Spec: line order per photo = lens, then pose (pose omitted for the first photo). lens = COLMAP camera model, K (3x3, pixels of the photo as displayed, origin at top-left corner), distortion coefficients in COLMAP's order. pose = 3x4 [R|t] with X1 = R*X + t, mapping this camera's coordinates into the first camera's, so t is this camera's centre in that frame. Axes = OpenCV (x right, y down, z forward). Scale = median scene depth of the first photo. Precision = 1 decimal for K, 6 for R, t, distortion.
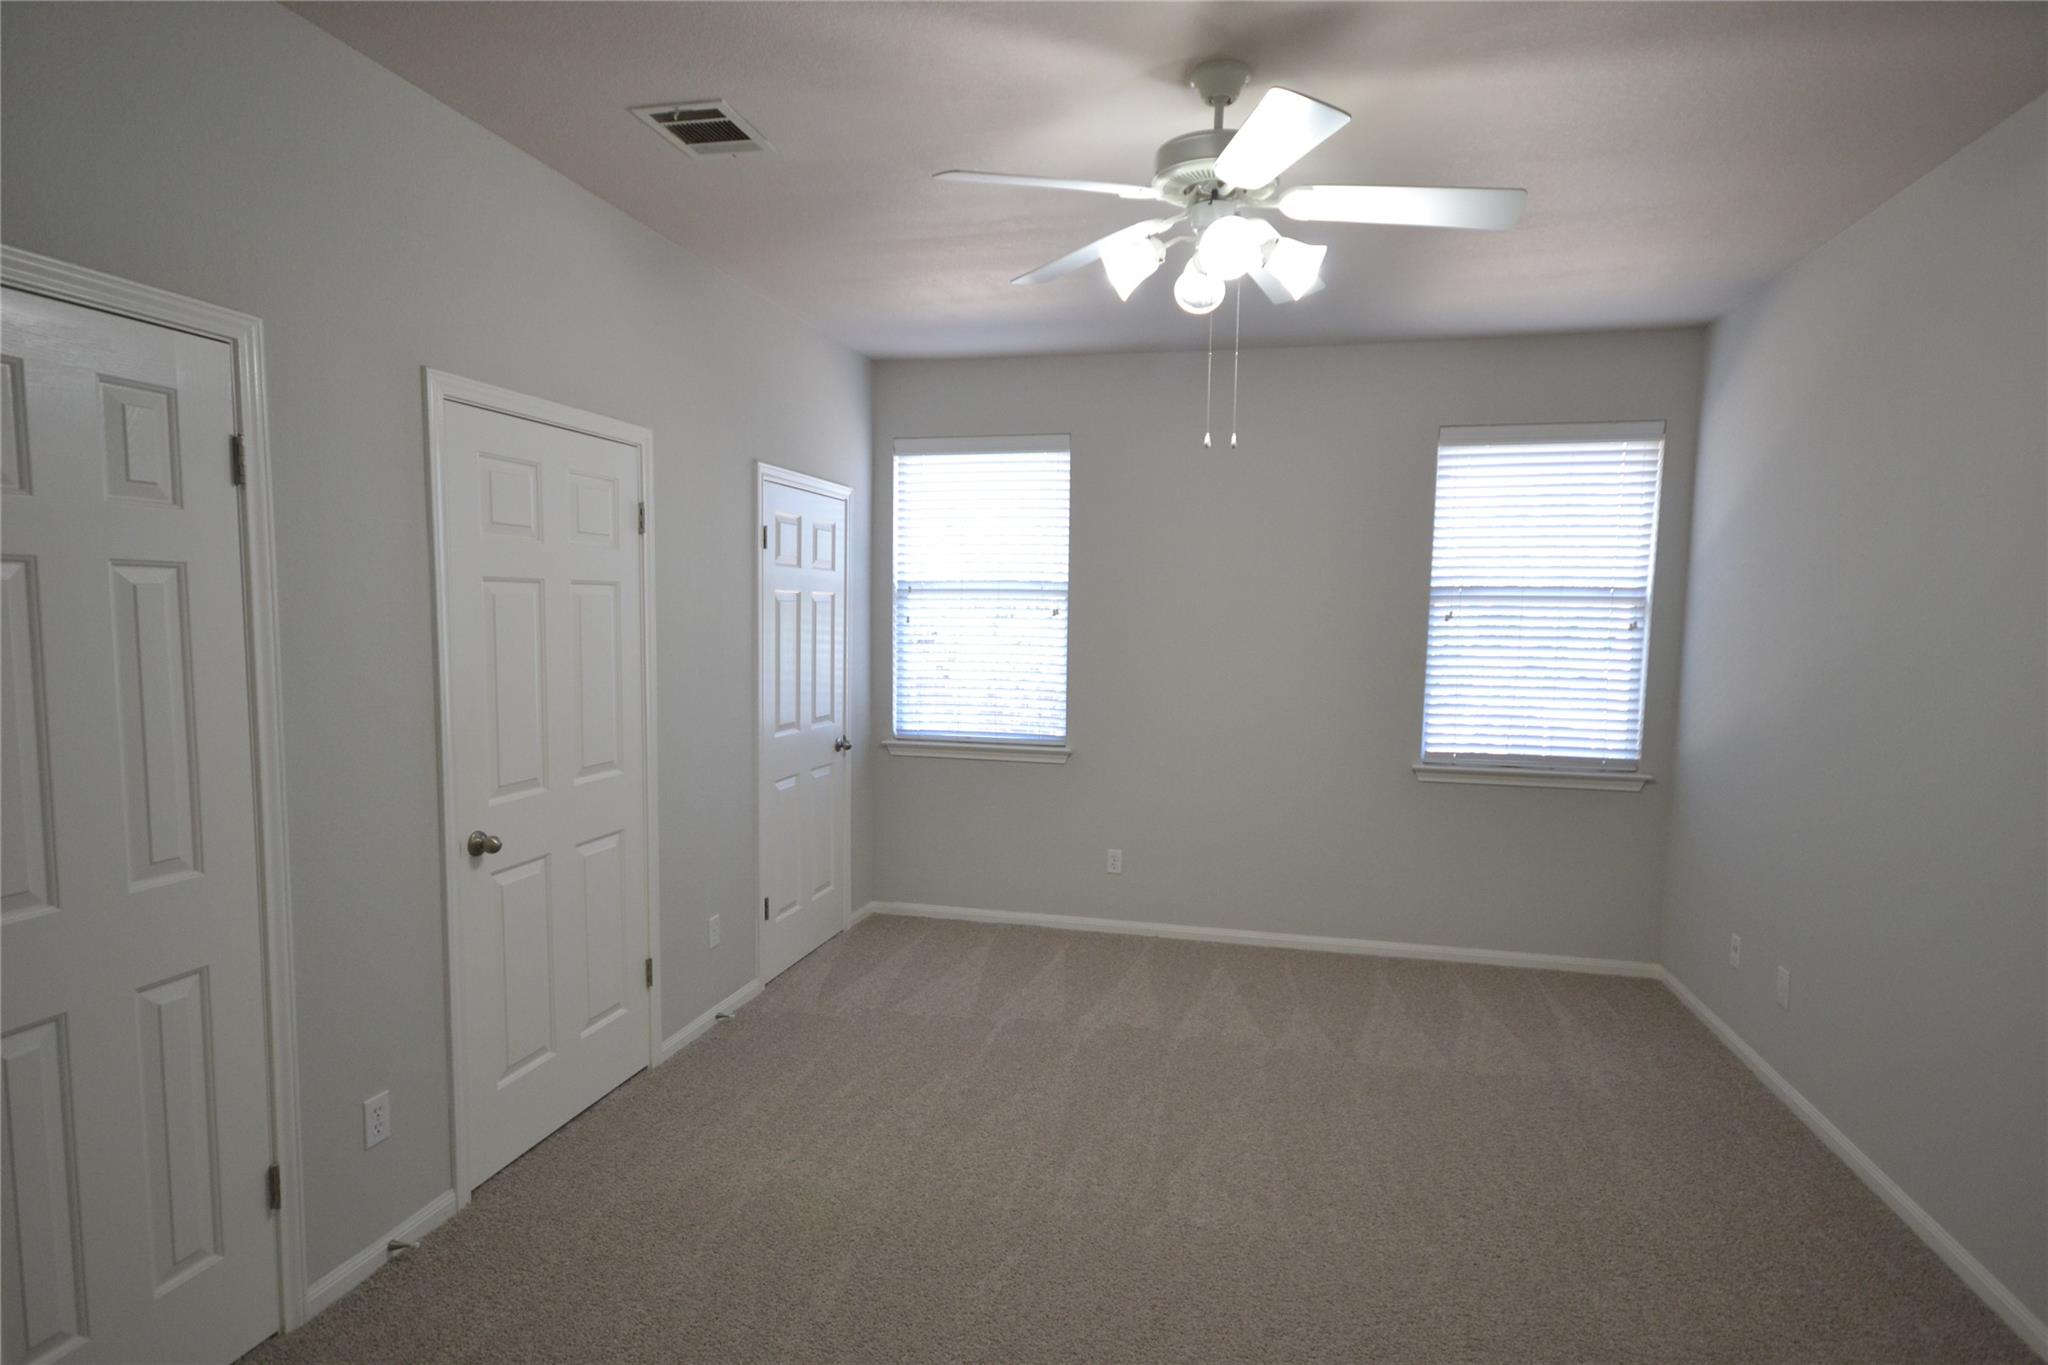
lens RADIAL K [[1096.5, 0, 1024.0], [0, 1096.5, 682.5], [0, 0, 1]] dist [0.005235, 0.001008]
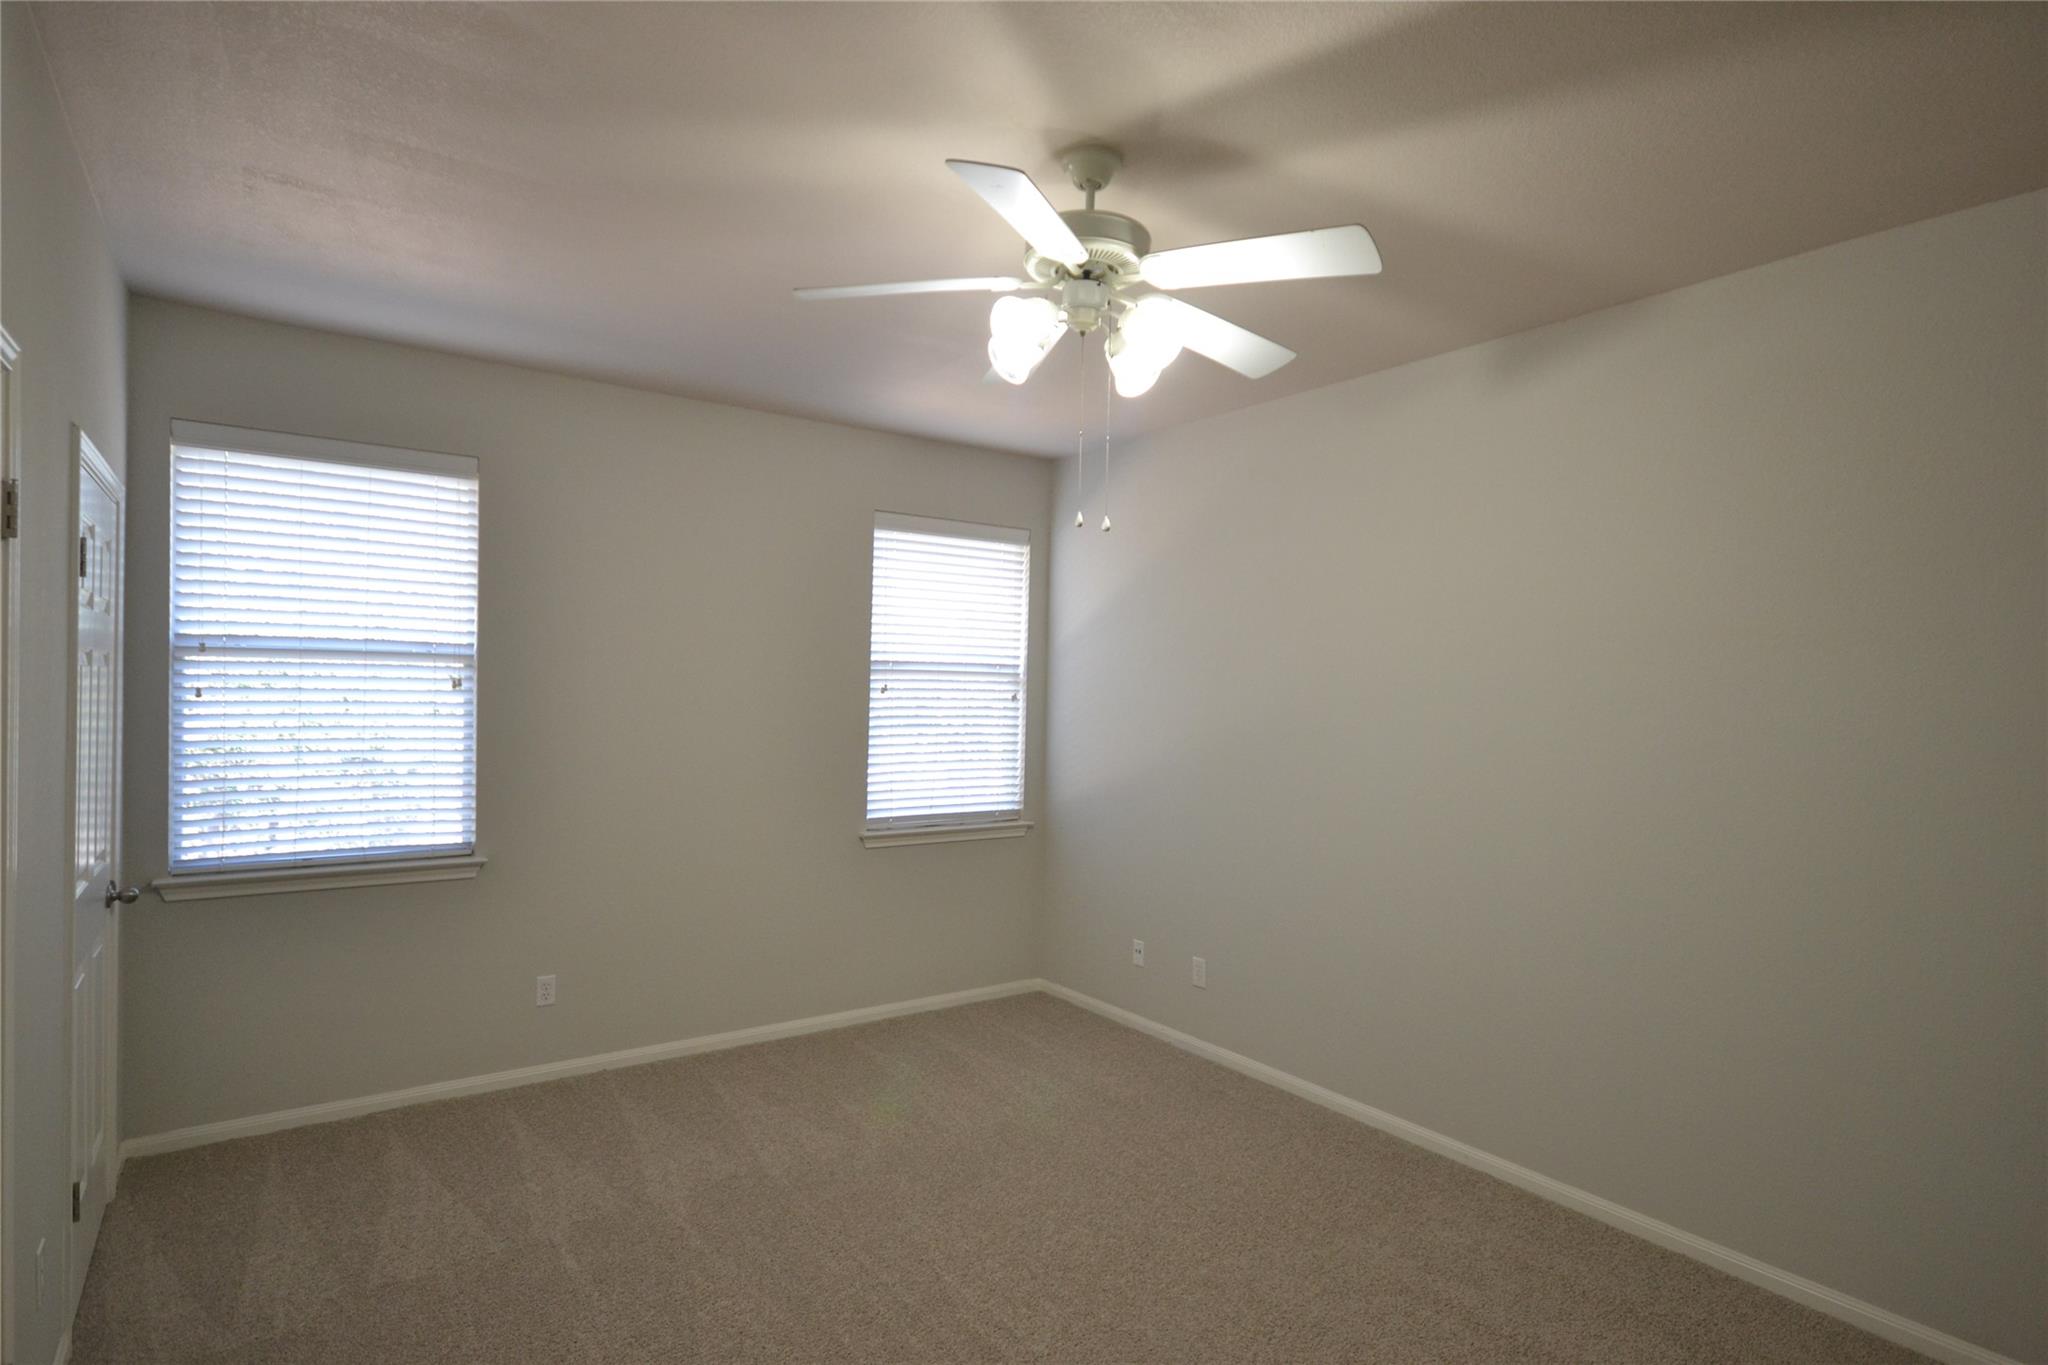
lens RADIAL K [[1061.3, 0, 1024.0], [0, 1061.3, 682.5], [0, 0, 1]] dist [-0.002579, 0.001585]
pose [[0.652185, 0.004386, 0.758047, -0.304812], [0.038579, 0.998495, -0.038969, -0.021111], [-0.757077, 0.054659, 0.651035, 0.230346]]
